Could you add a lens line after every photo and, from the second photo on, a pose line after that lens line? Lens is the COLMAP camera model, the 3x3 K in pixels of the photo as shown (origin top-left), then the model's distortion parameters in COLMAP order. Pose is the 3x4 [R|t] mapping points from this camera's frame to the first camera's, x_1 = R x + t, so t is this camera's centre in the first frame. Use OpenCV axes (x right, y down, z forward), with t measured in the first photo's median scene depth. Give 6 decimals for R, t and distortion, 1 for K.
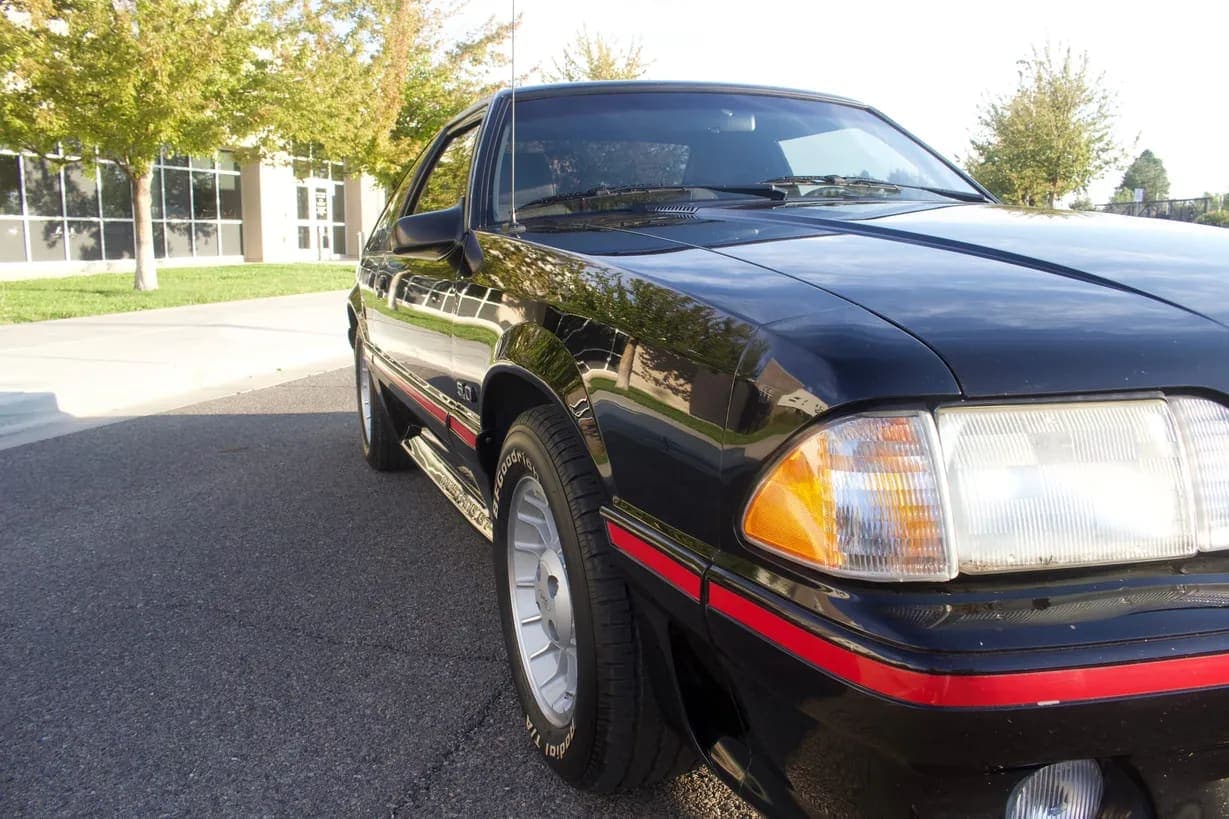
lens RADIAL K [[1009.3, 0, 619.0], [0, 1009.3, 401.6], [0, 0, 1]] dist [-0.160960, 0.130089]
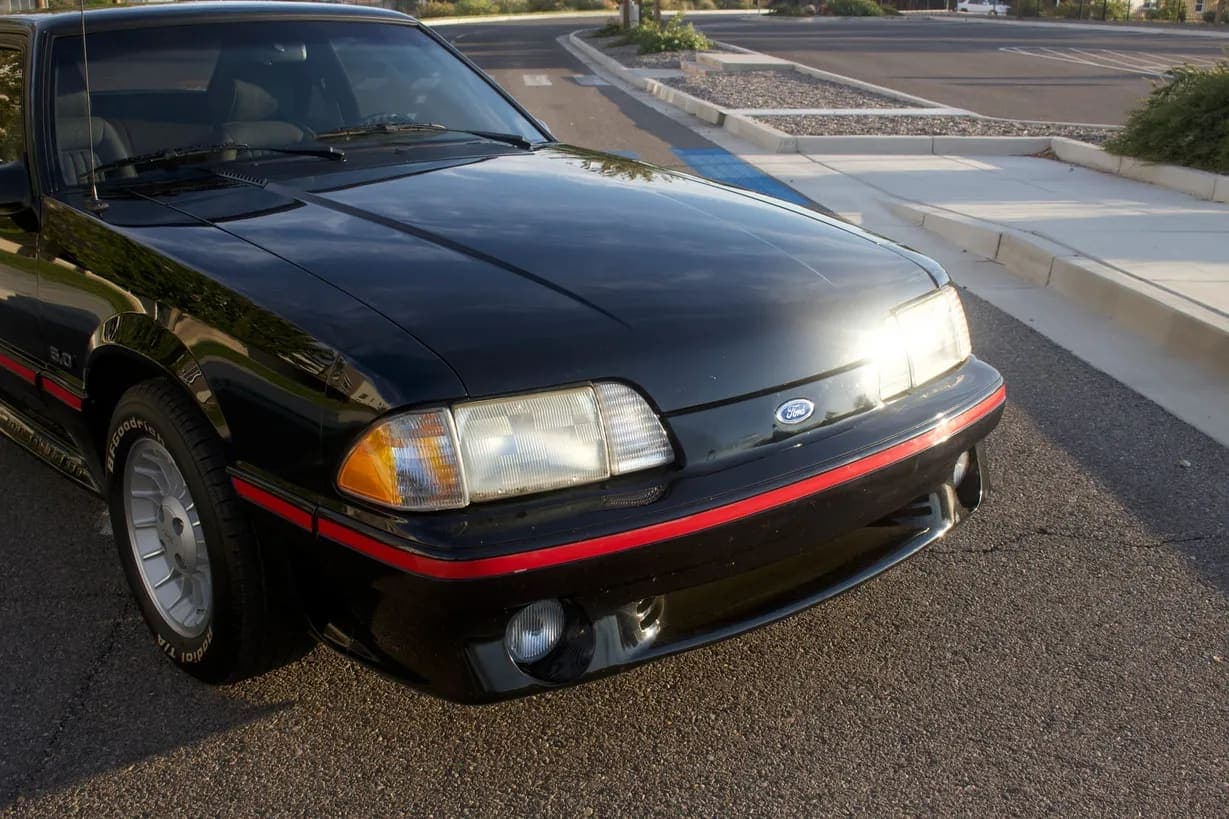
lens RADIAL K [[1324.4, 0, 614.5], [0, 1324.4, 409.5], [0, 0, 1]] dist [-0.104111, 0.062818]
pose [[0.931284, -0.081519, 0.355055, -0.124235], [0.032328, 0.989289, 0.142343, -0.167748], [-0.362856, -0.121084, 0.923945, -0.657767]]
